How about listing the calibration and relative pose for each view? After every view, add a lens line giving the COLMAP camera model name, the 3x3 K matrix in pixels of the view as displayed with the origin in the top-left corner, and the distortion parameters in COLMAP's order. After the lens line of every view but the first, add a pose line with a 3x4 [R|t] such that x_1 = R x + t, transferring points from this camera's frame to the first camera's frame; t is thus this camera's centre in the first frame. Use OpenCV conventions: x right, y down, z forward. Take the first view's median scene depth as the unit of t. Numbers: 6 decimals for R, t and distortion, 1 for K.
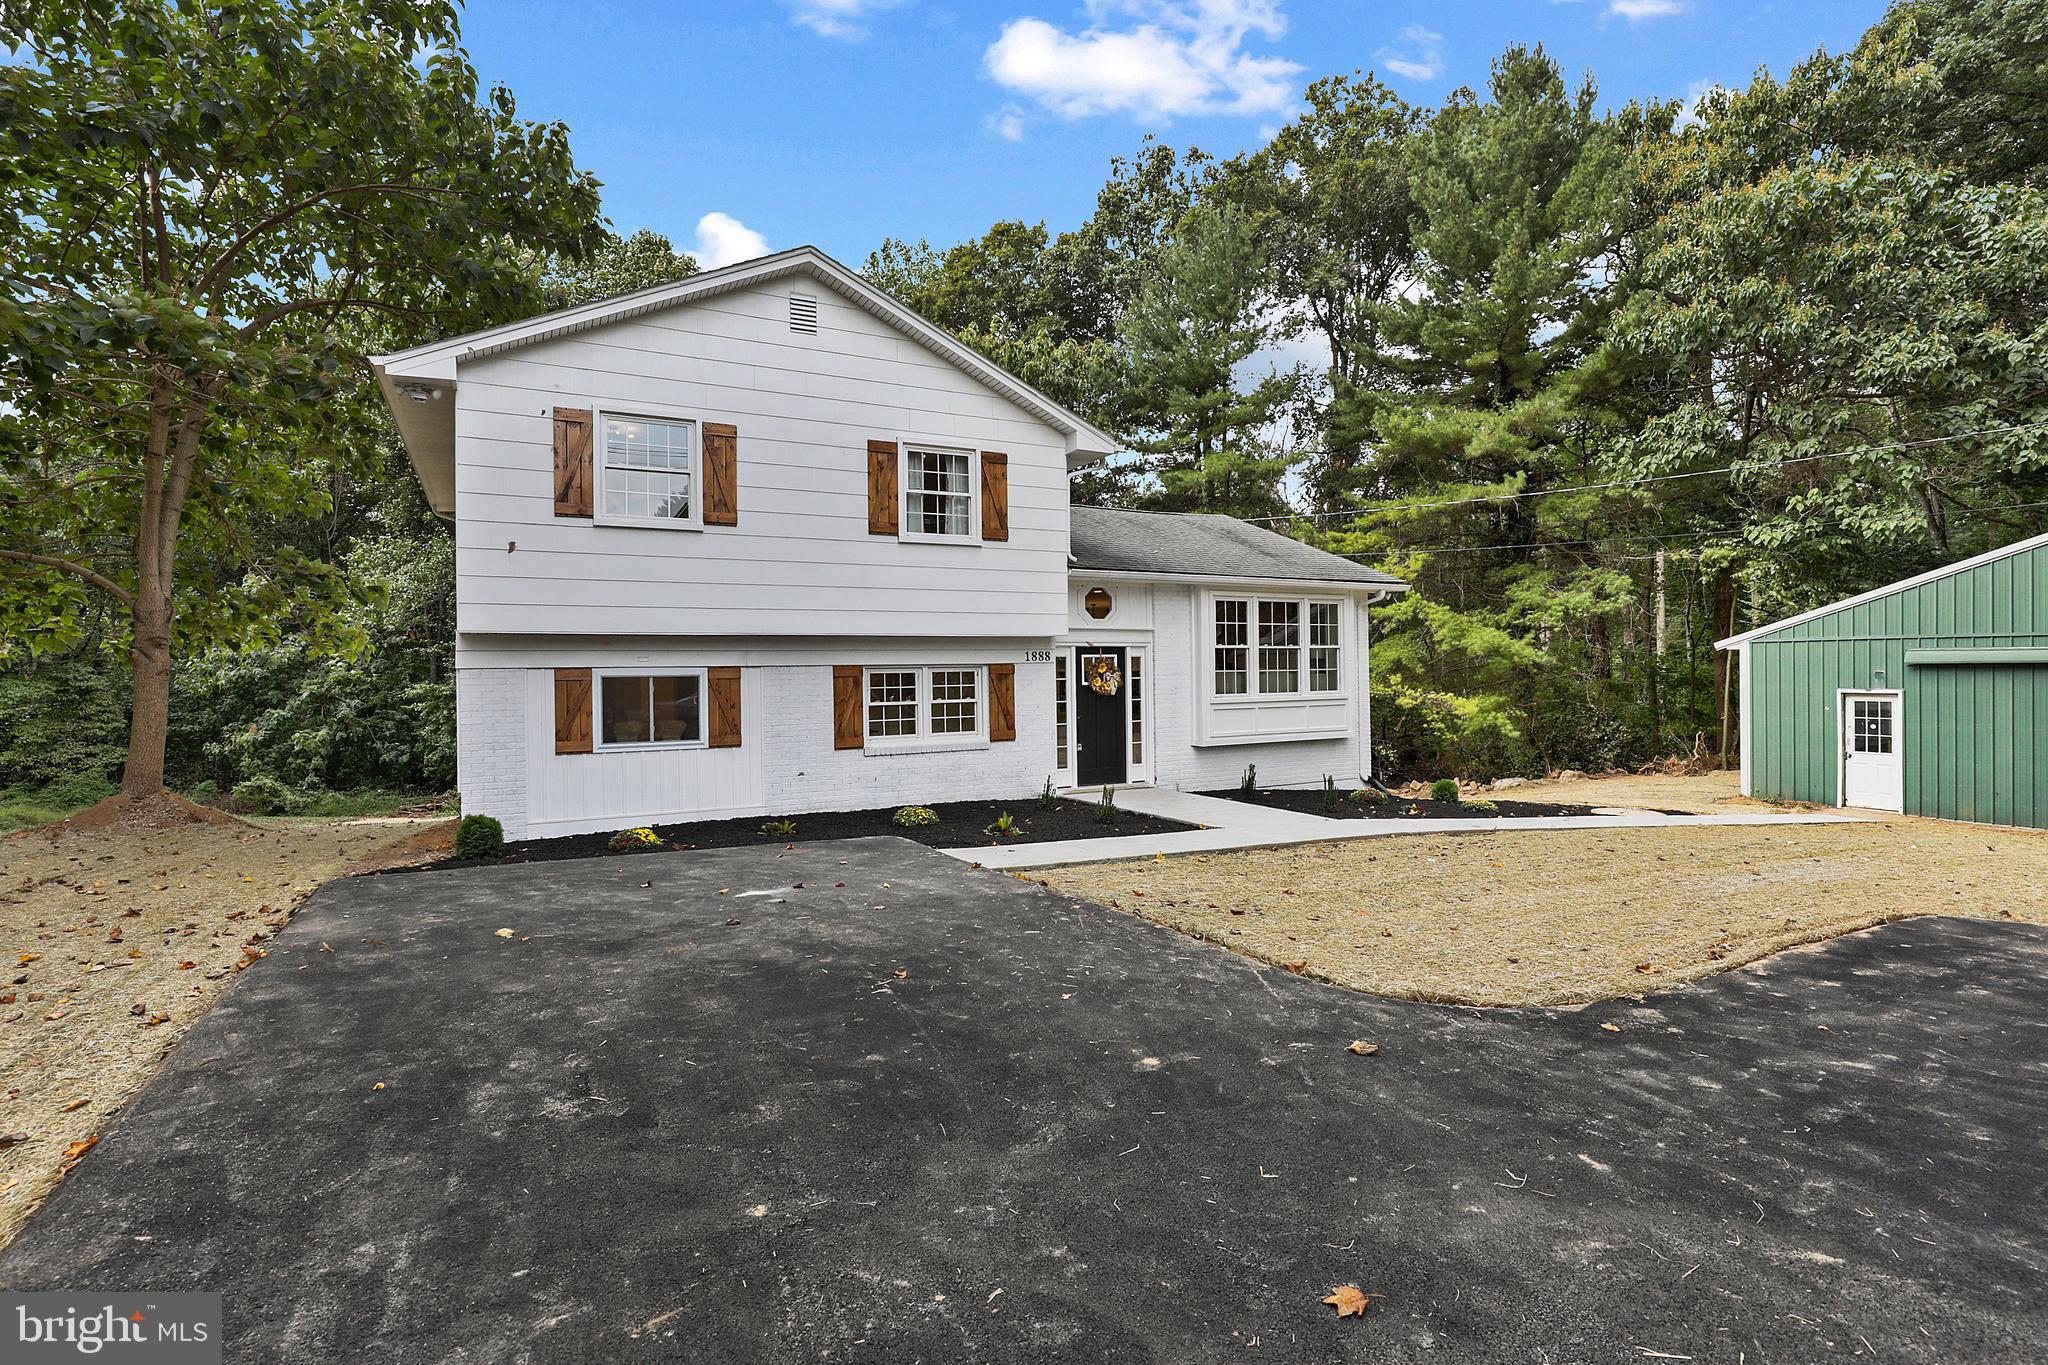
lens RADIAL K [[927.7, 0, 1023.7], [0, 927.7, 693.1], [0, 0, 1]] dist [-0.026281, -0.000341]
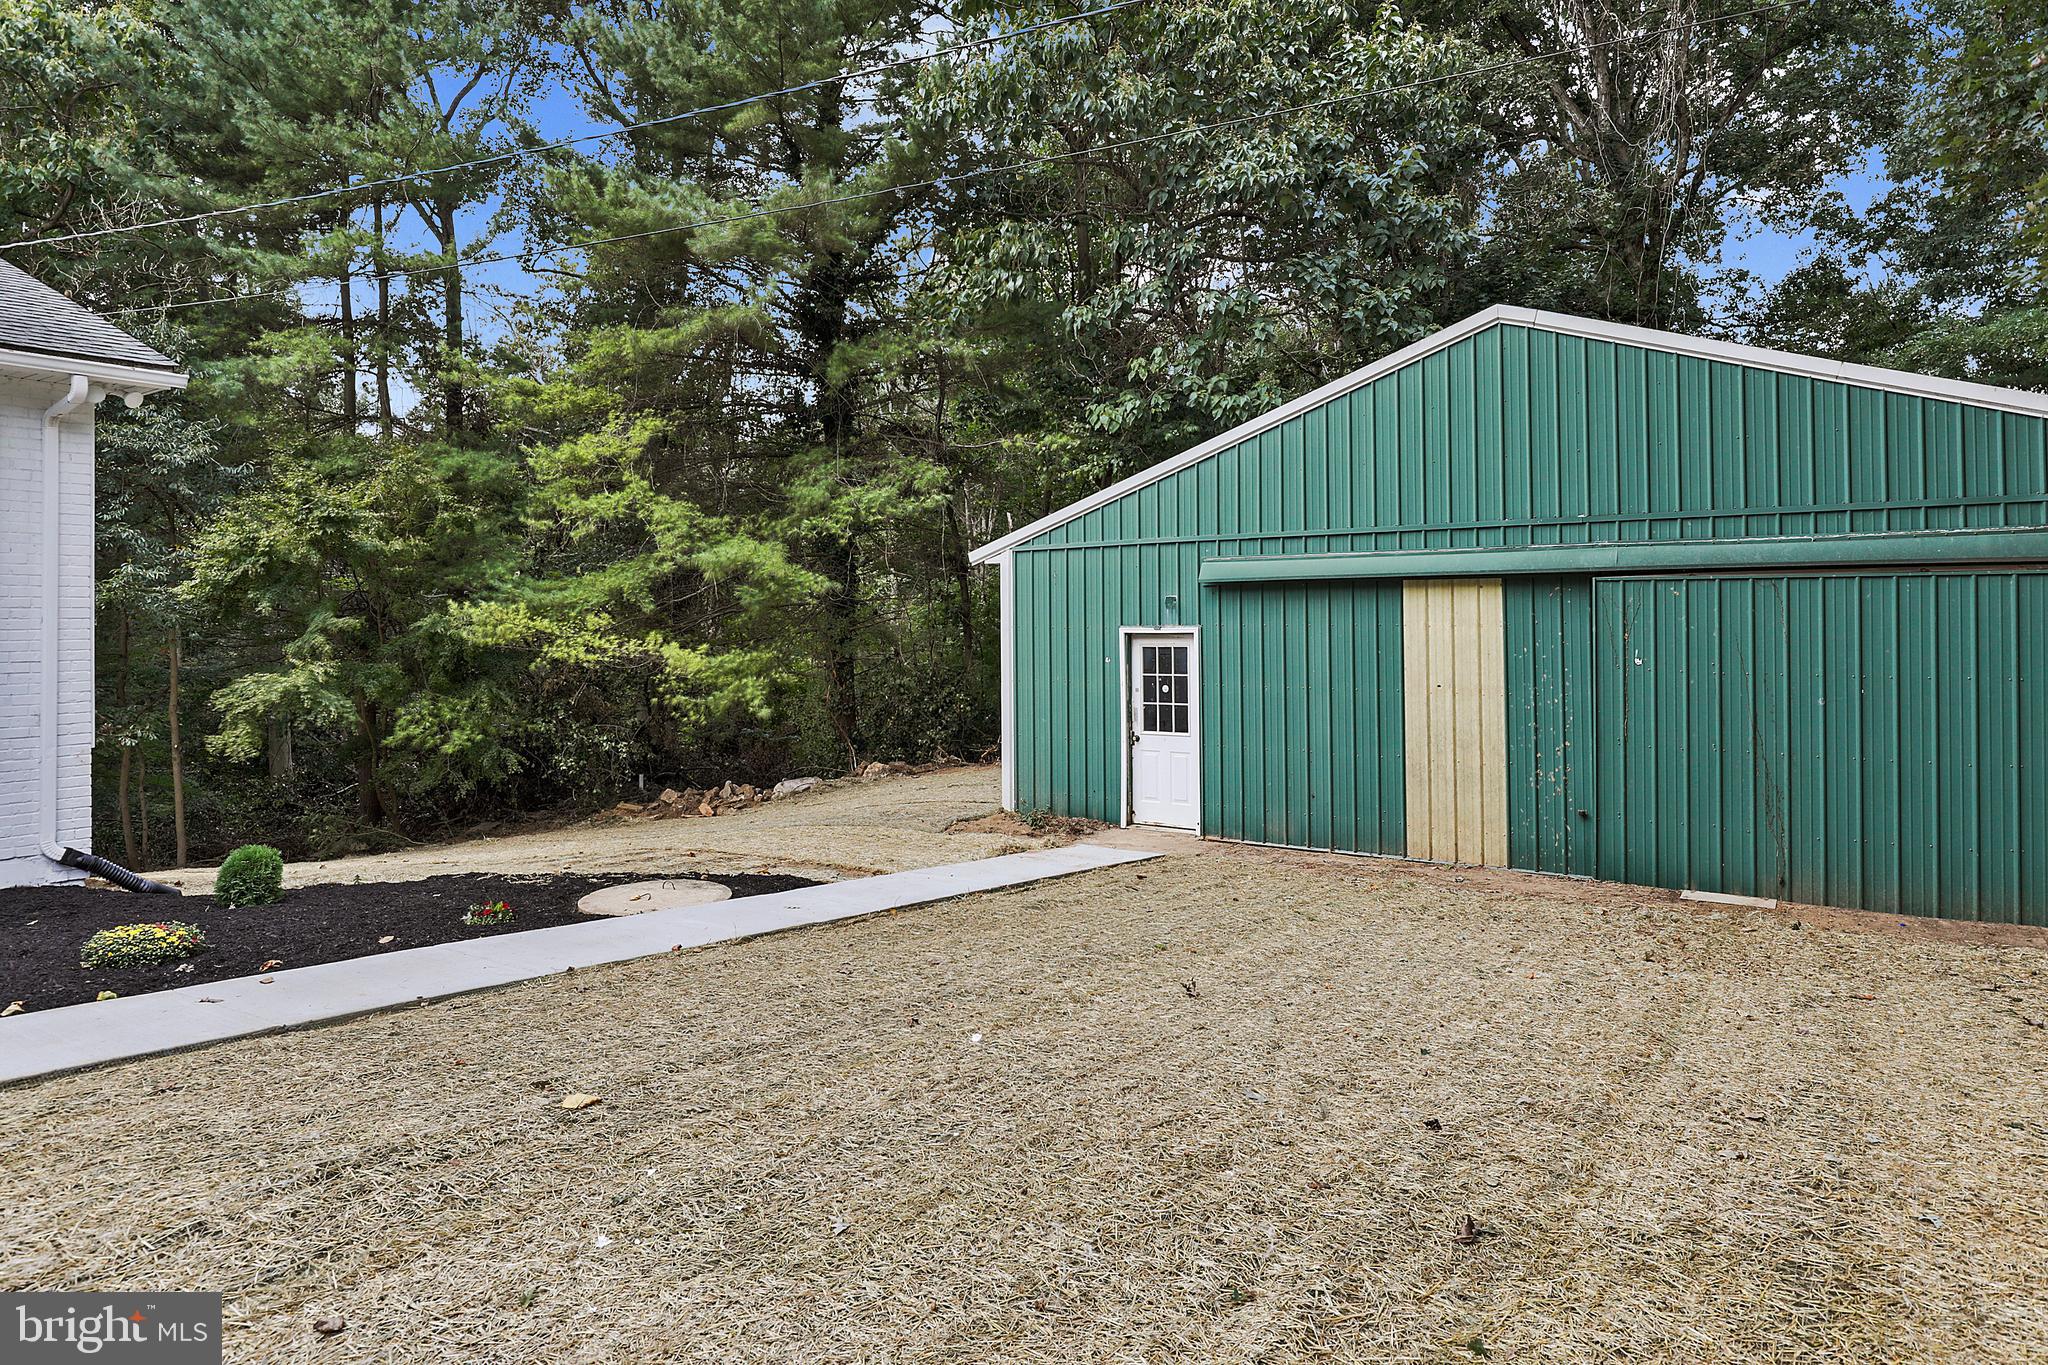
lens RADIAL K [[1159.8, 0, 1022.9], [0, 1159.8, 593.7], [0, 0, 1]] dist [0.001116, 0.000364]
pose [[0.883415, 0.016353, 0.468305, 0.609149], [0.008618, 0.998655, -0.051130, 0.015518], [-0.468511, 0.049205, 0.882086, 0.450245]]
